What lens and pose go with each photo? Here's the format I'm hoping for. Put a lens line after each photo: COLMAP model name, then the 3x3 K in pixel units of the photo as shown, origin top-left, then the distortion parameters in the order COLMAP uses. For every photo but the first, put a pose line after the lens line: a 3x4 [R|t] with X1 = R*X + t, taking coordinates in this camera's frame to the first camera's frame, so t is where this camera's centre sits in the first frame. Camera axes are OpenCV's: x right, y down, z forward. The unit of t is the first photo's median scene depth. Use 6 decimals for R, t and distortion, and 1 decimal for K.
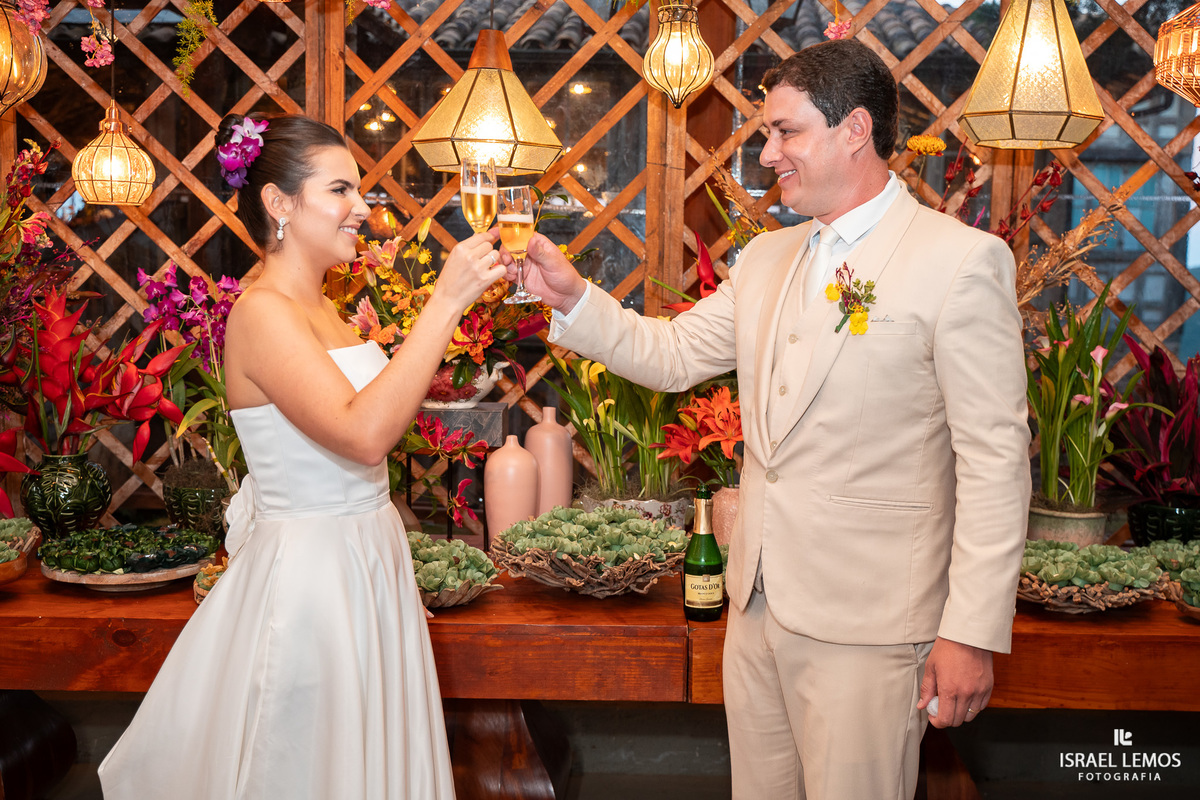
lens RADIAL K [[1337.0, 0, 593.2], [0, 1337.0, 397.1], [0, 0, 1]] dist [0.022788, 0.000000]
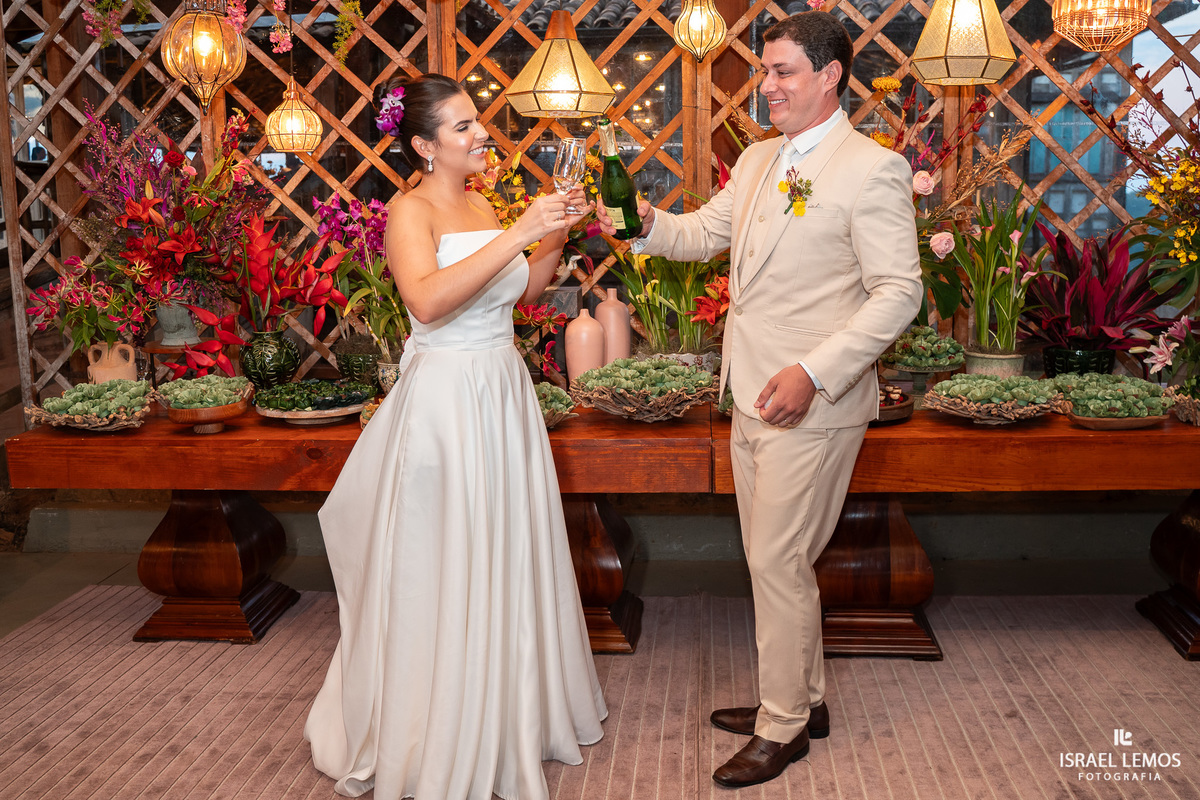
lens RADIAL K [[1068.8, 0, 596.1], [0, 1068.8, 369.8], [0, 0, 1]] dist [-0.103686, 0.071756]
pose [[0.997394, -0.023057, -0.068360, 0.024321], [0.026892, 0.998084, 0.055716, 0.030413], [0.066944, -0.057409, 0.996104, -0.084758]]
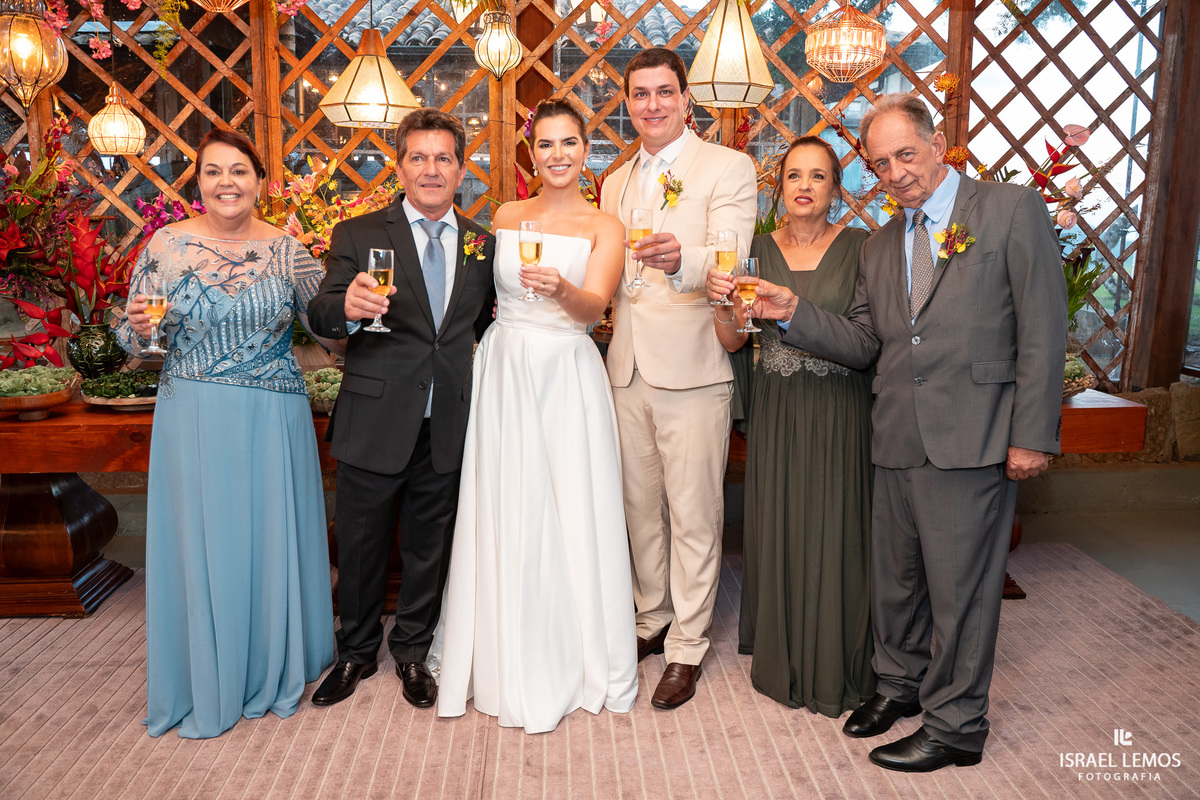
lens RADIAL K [[989.5, 0, 604.0], [0, 989.5, 403.0], [0, 0, 1]] dist [-0.109760, 0.087394]
pose [[0.995865, -0.029804, 0.085815, 0.075475], [0.021546, 0.995187, 0.095601, 0.039338], [-0.088251, -0.093356, 0.991714, -0.122212]]
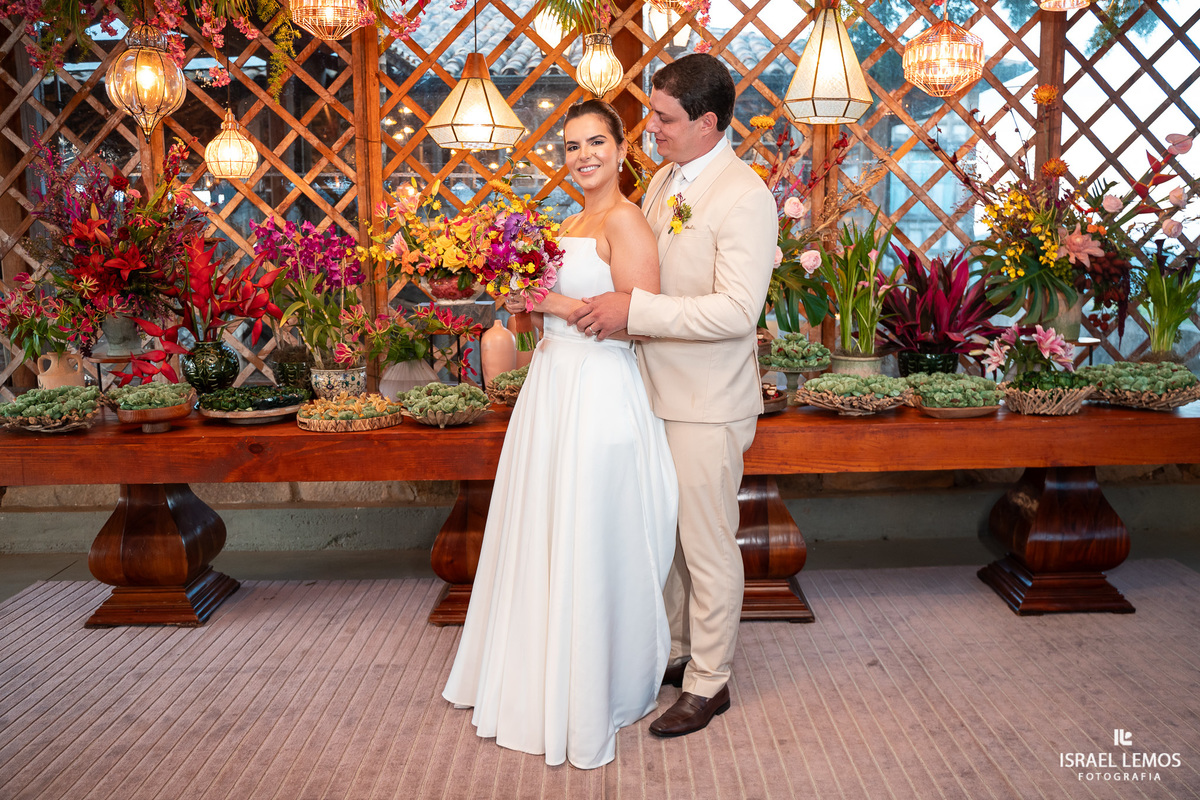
lens RADIAL K [[989.5, 0, 597.2], [0, 989.5, 405.8], [0, 0, 1]] dist [-0.109760, 0.087394]
pose [[0.999116, -0.032103, 0.027153, 0.018600], [0.030266, 0.997390, 0.065547, 0.056451], [-0.029186, -0.064668, 0.997480, -0.132291]]
